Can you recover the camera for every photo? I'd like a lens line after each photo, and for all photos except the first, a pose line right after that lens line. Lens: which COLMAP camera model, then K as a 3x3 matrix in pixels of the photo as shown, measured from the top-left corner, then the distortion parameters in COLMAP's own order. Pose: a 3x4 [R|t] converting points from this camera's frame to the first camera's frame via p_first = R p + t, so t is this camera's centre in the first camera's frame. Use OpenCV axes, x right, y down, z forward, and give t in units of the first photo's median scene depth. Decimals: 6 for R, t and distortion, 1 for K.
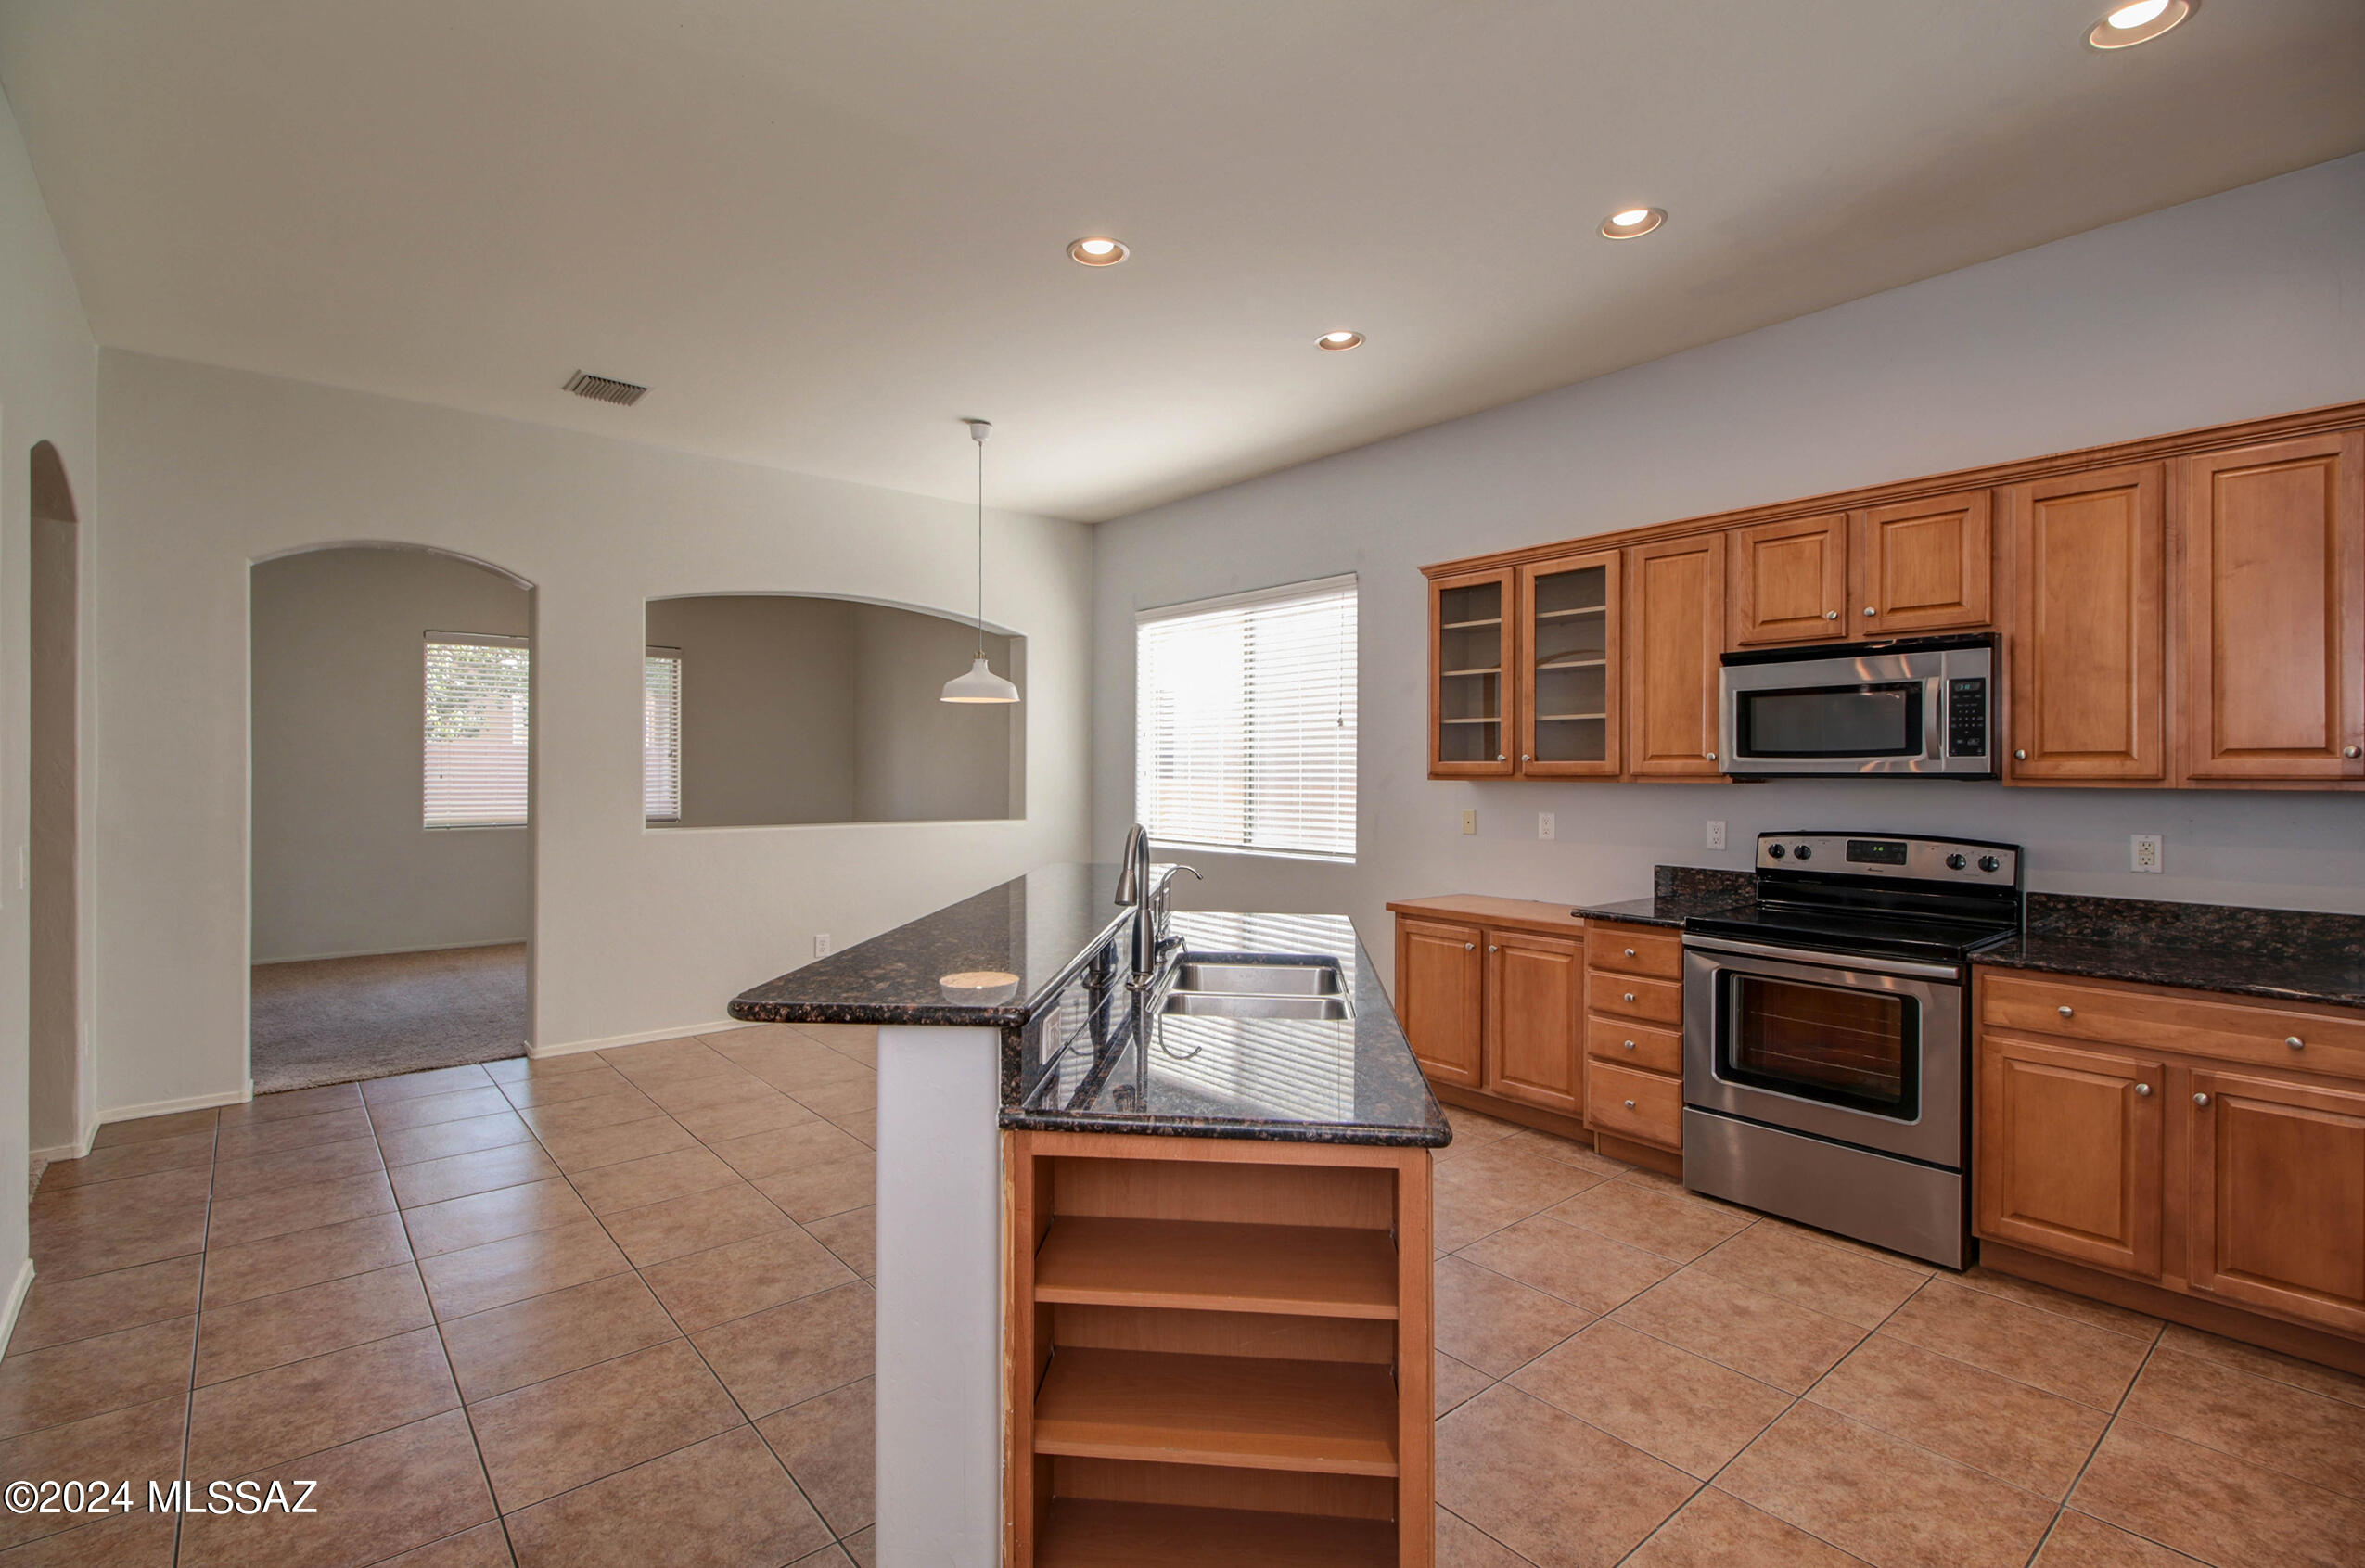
lens RADIAL K [[1079.4, 0, 1134.2], [0, 1079.4, 772.7], [0, 0, 1]] dist [0.003442, 0.000482]
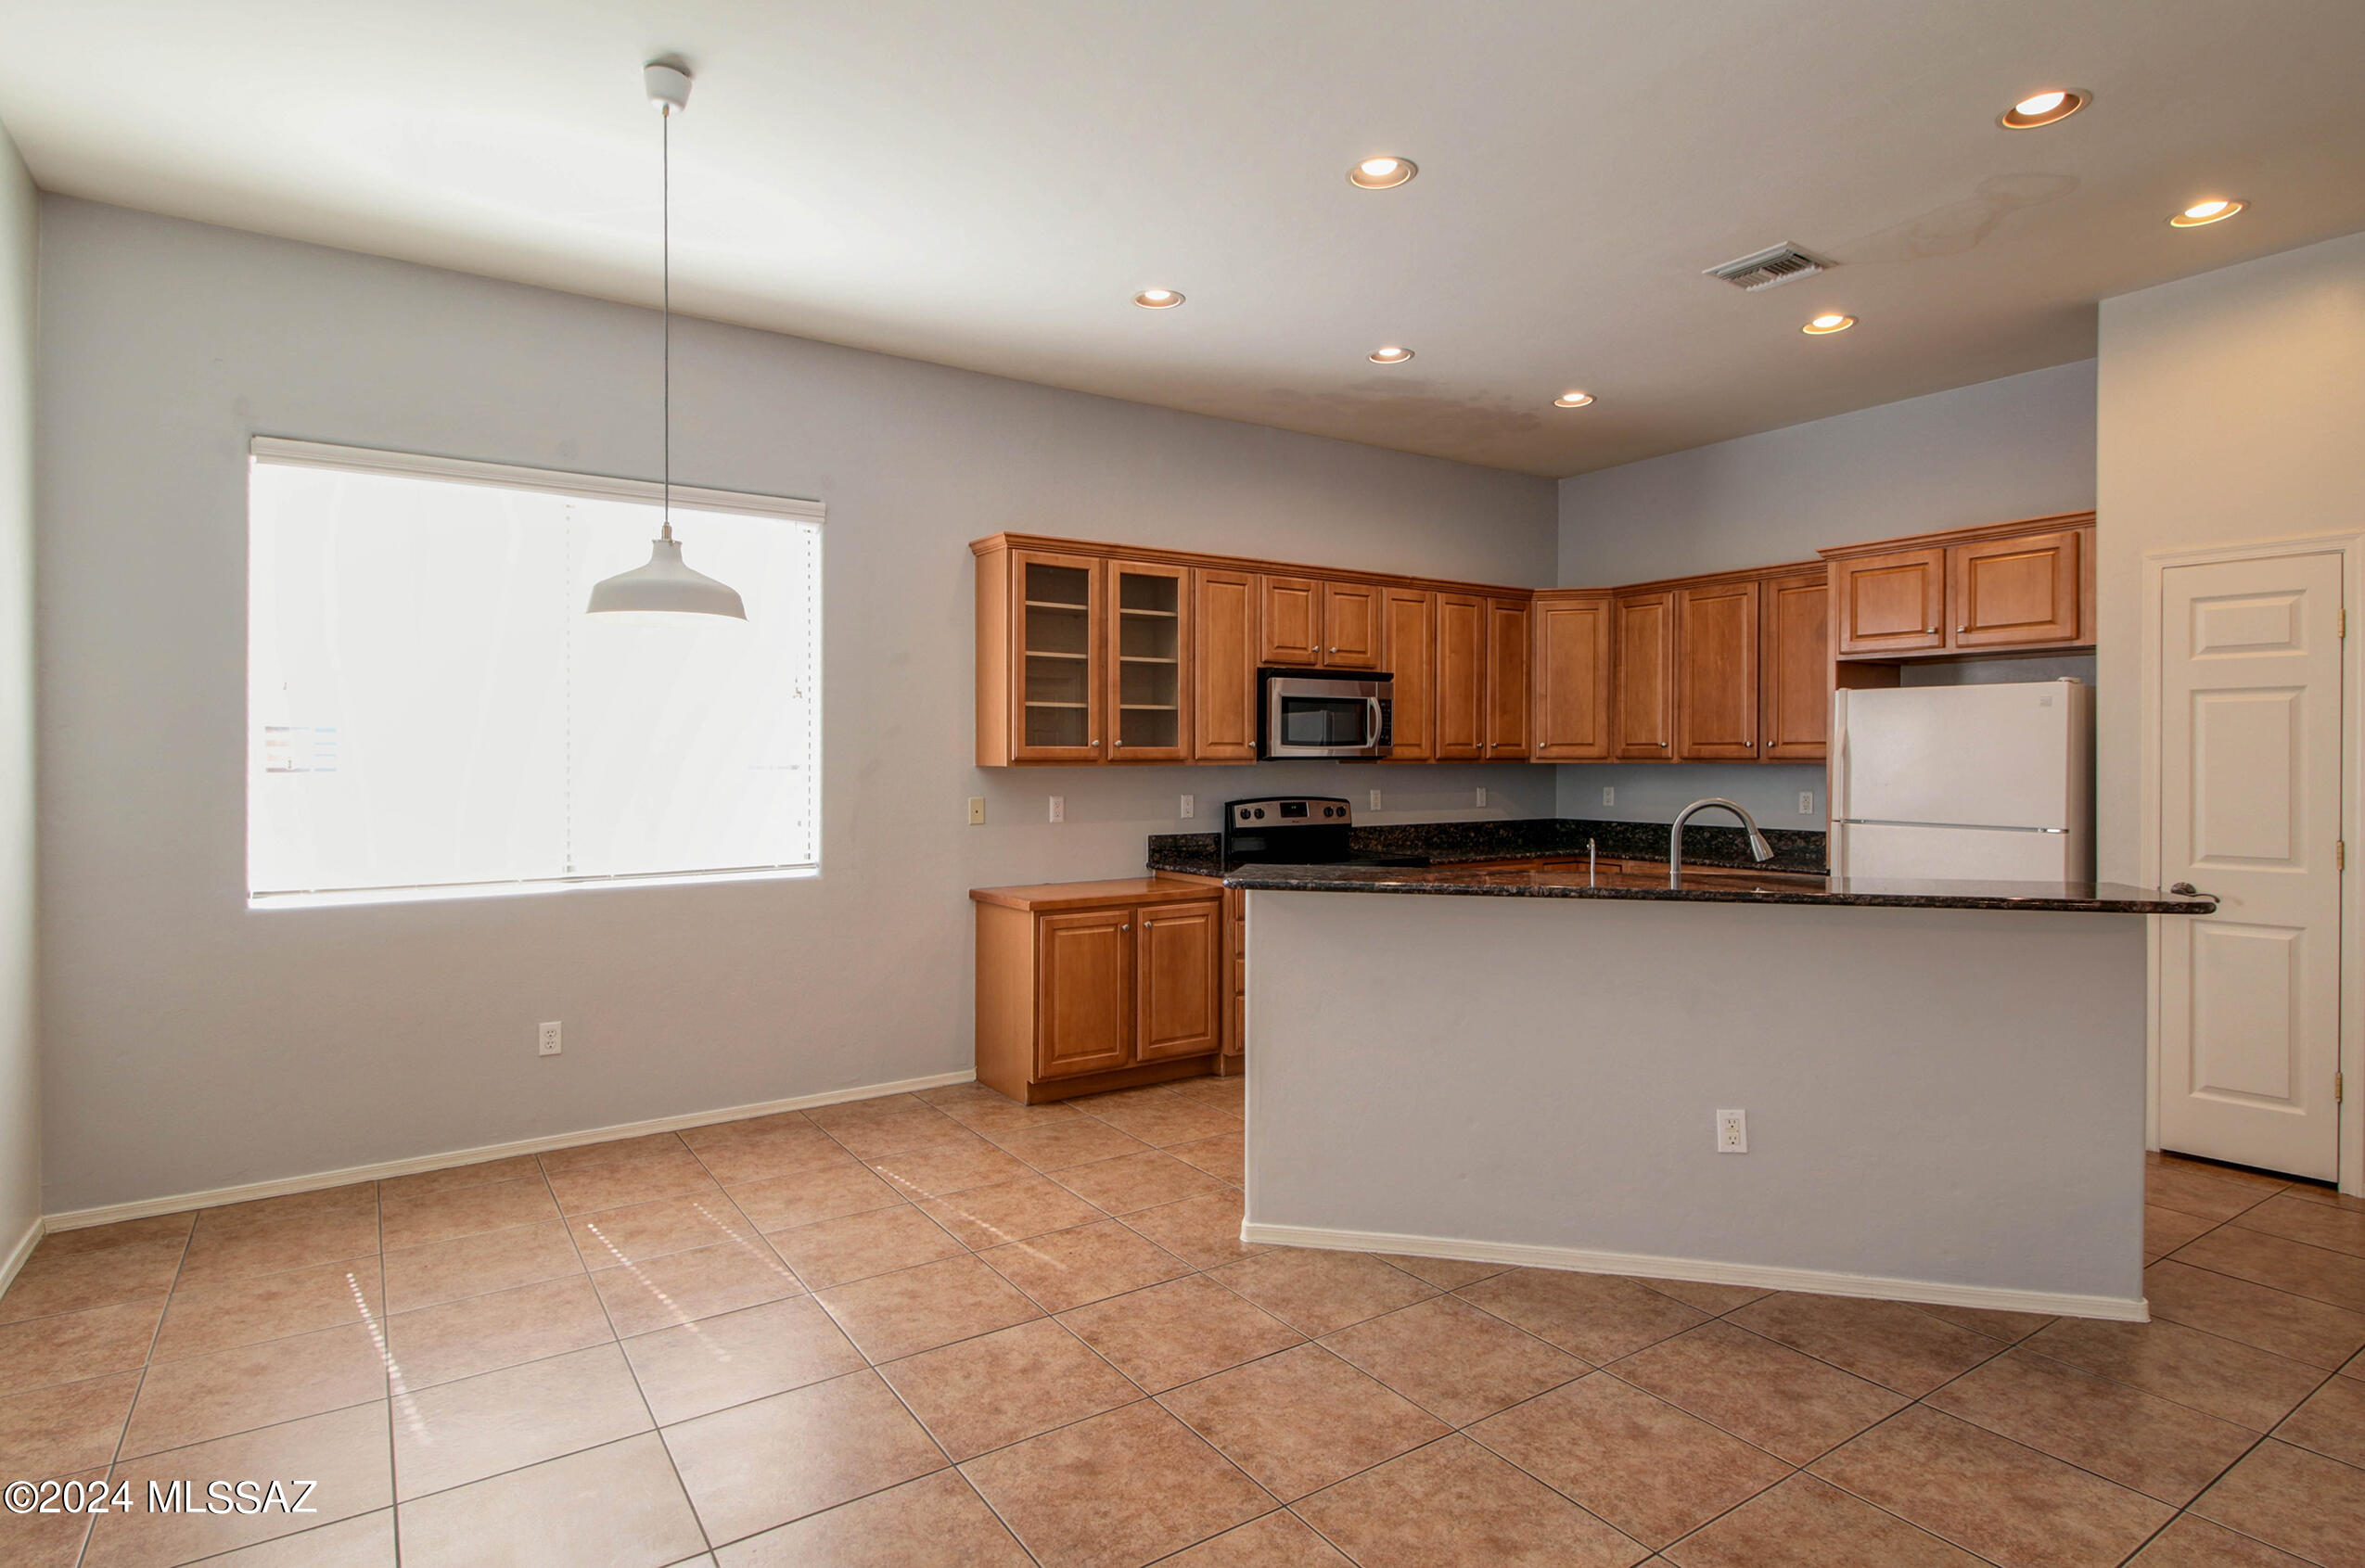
lens RADIAL K [[1230.9, 0, 1168.4], [0, 1230.9, 764.3], [0, 0, 1]] dist [0.021780, -0.006462]
pose [[0.090840, -0.014307, 0.995763, -0.889710], [0.000414, 0.999897, 0.014329, -0.011623], [-0.995865, -0.000889, 0.090836, 0.897405]]
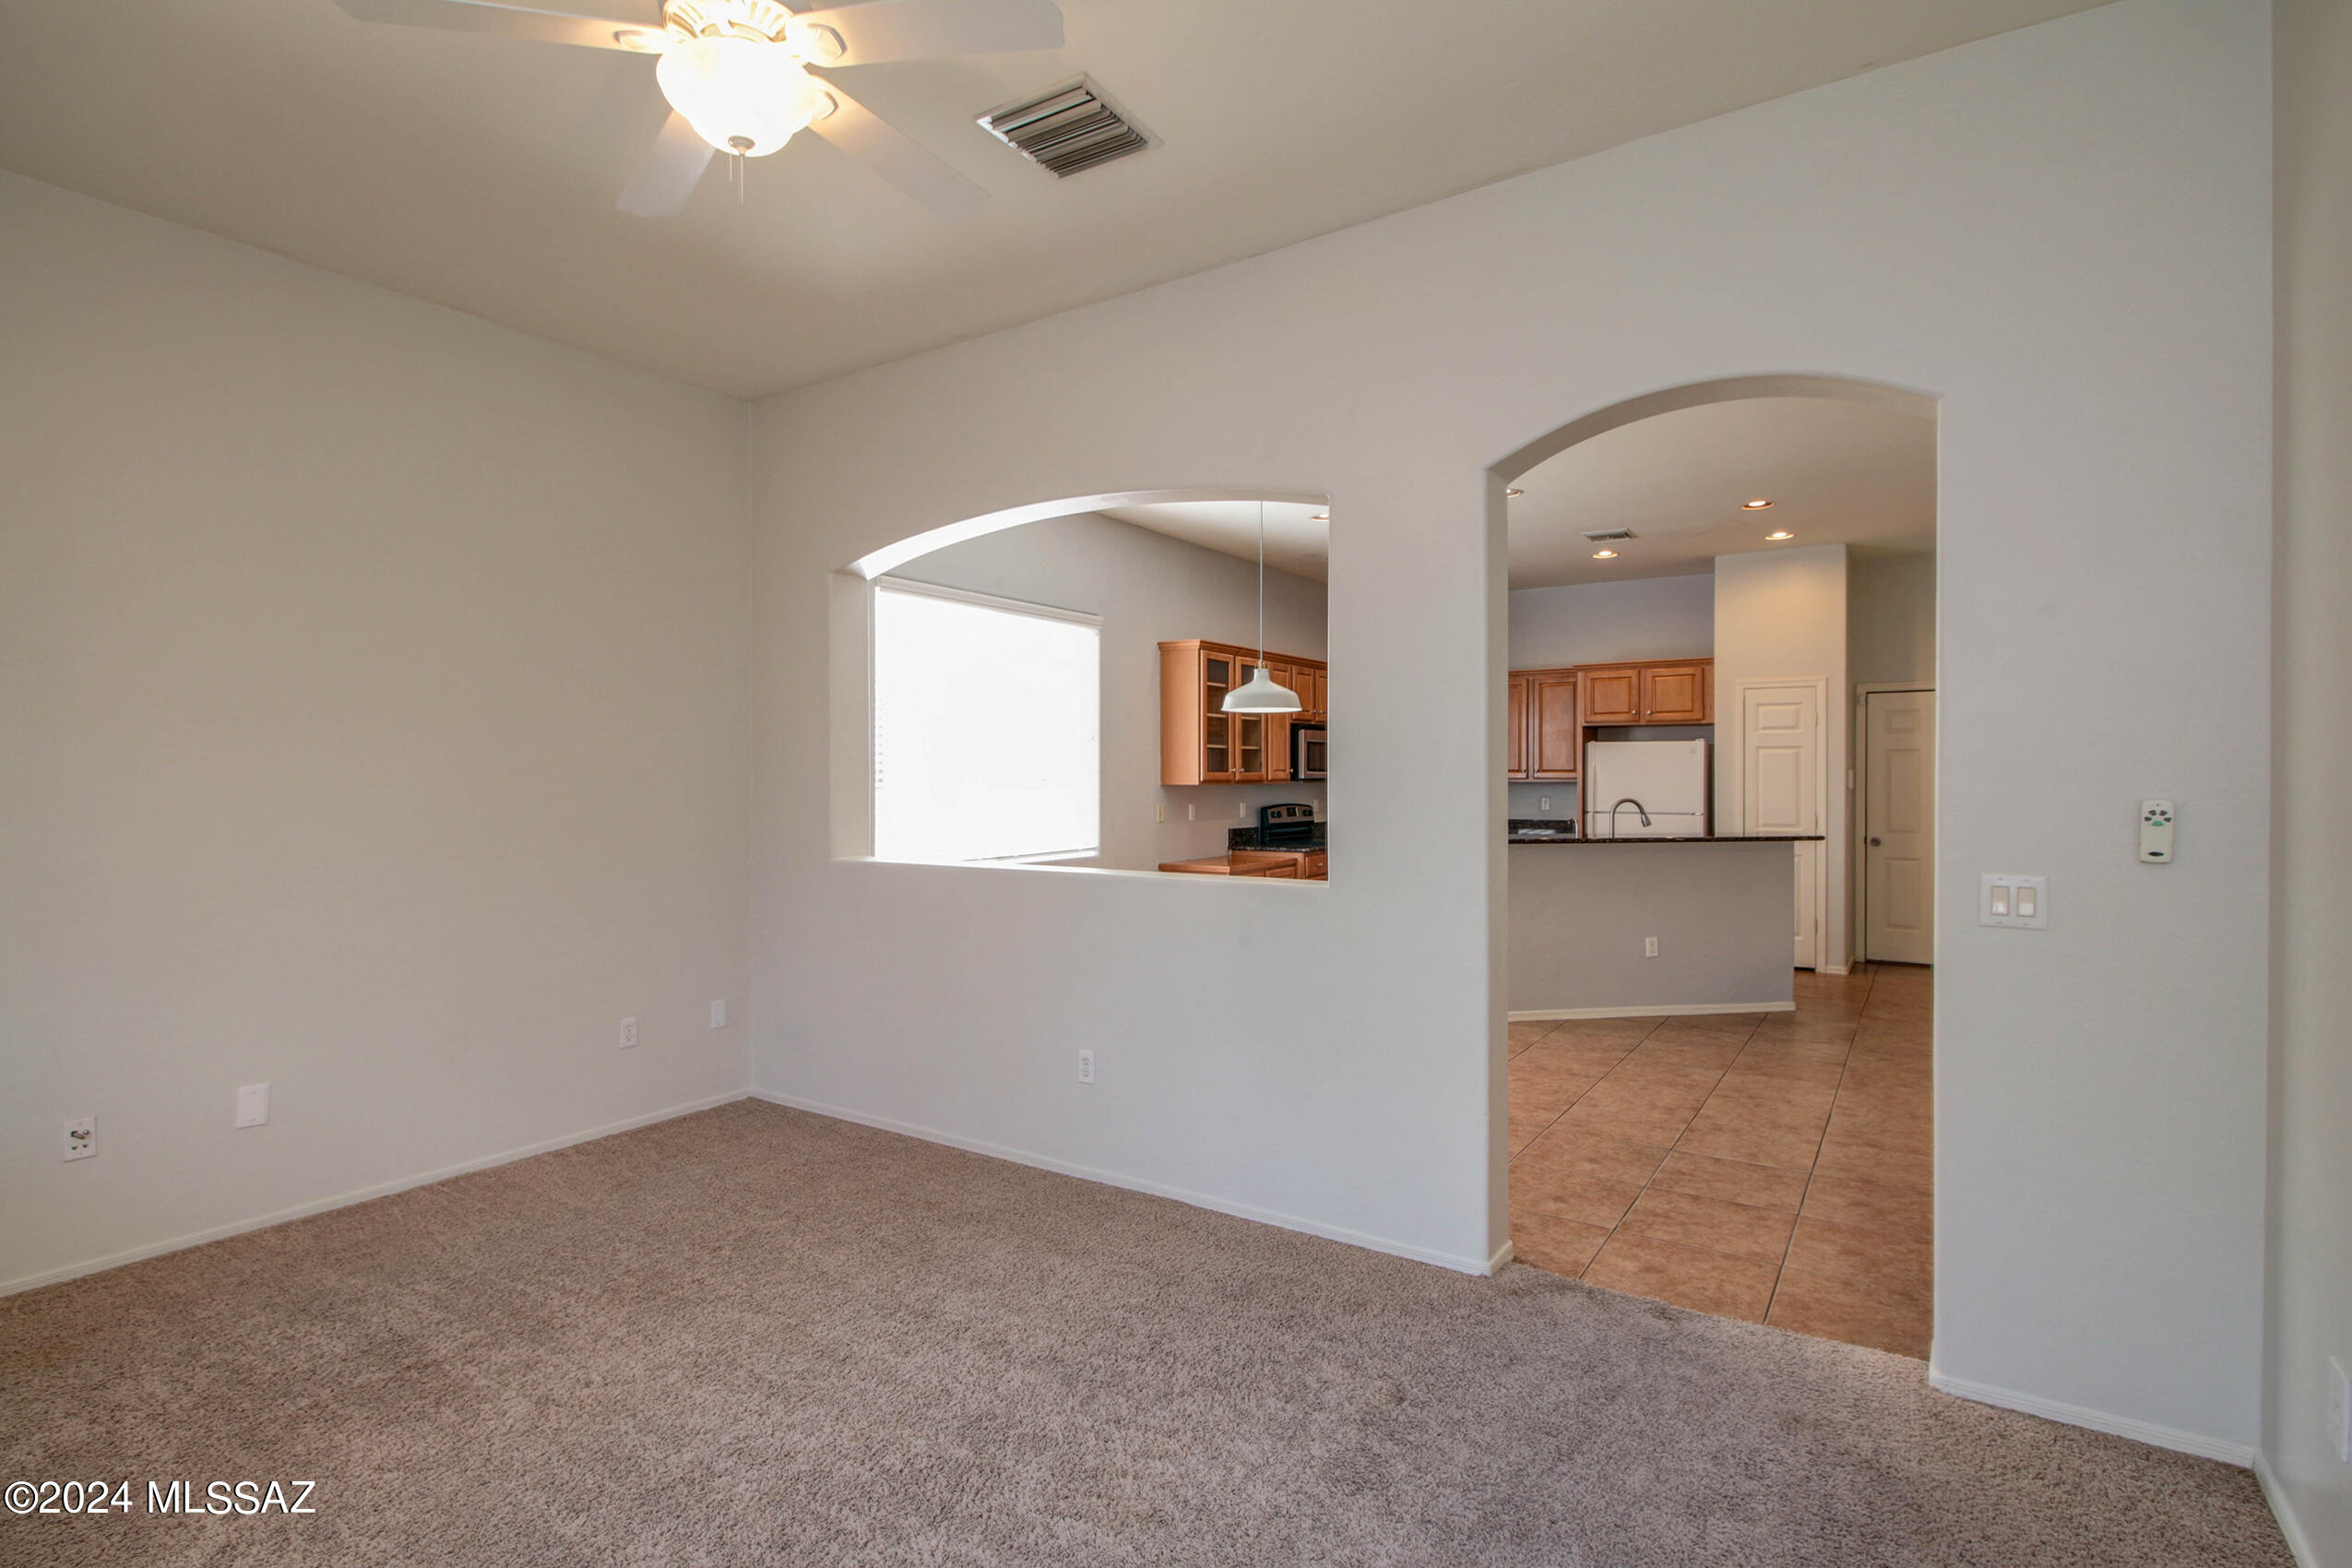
lens RADIAL K [[1224.3, 0, 1154.9], [0, 1224.3, 780.5], [0, 0, 1]] dist [0.021780, -0.006462]
pose [[-0.317317, -0.008640, 0.948280, -1.515565], [-0.001067, 0.999961, 0.008754, -0.016063], [-0.948319, 0.001766, -0.317314, 1.856695]]
